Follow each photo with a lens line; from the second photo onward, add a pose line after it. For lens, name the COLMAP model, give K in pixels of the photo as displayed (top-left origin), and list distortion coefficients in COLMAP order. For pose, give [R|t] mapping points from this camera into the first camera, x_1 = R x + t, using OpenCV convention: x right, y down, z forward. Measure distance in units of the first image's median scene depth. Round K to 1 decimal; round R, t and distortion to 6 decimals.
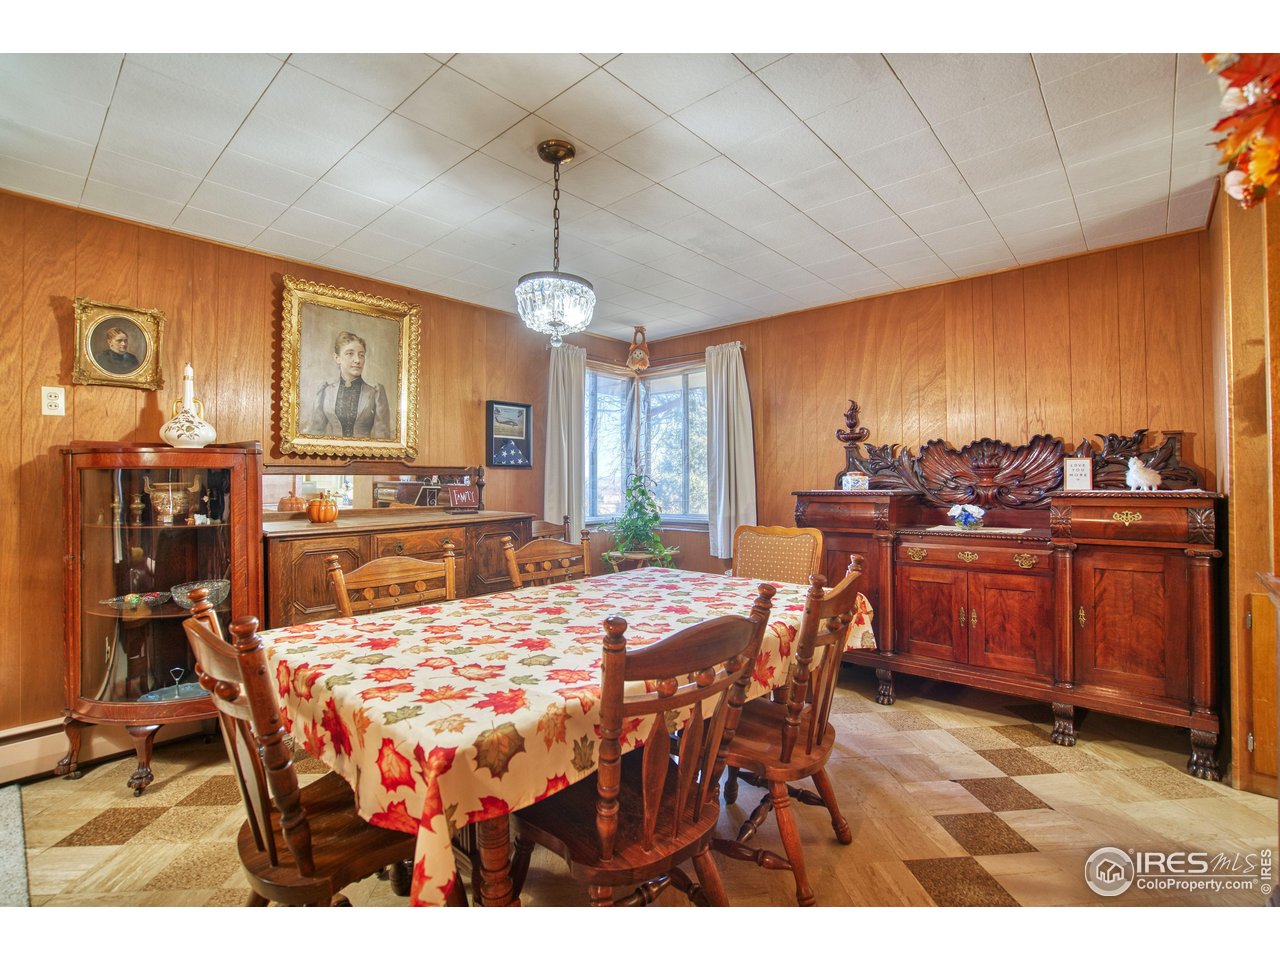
lens RADIAL K [[593.3, 0, 652.9], [0, 593.3, 479.1], [0, 0, 1]] dist [-0.024541, 0.005350]
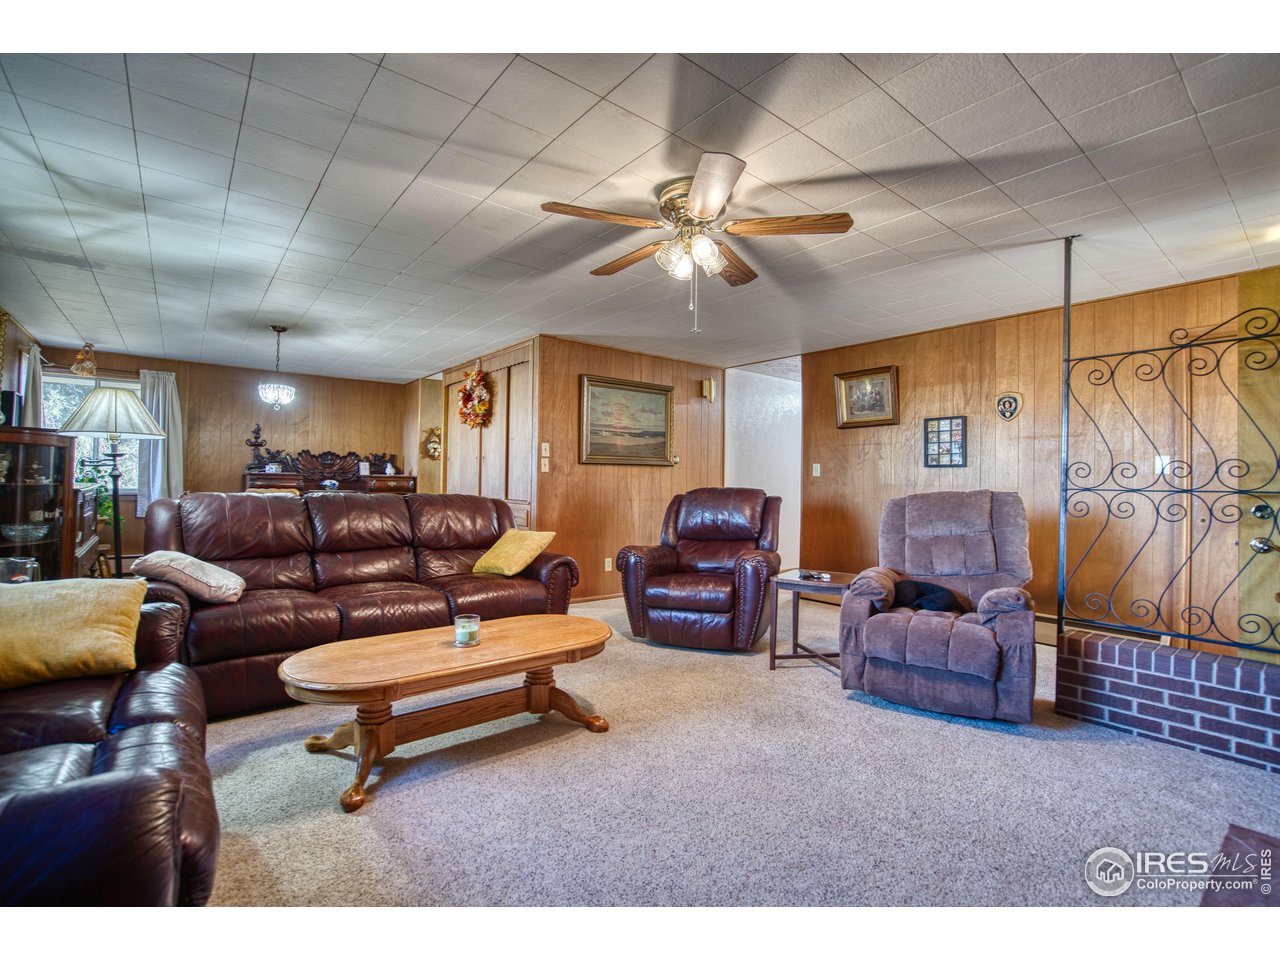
lens RADIAL K [[593.3, 0, 643.9], [0, 593.3, 478.3], [0, 0, 1]] dist [-0.024541, 0.005350]
pose [[0.188622, 0.021145, 0.981822, -1.368639], [-0.020786, 0.999630, -0.017535, 0.047009], [-0.981830, -0.017101, 0.188992, -0.581637]]
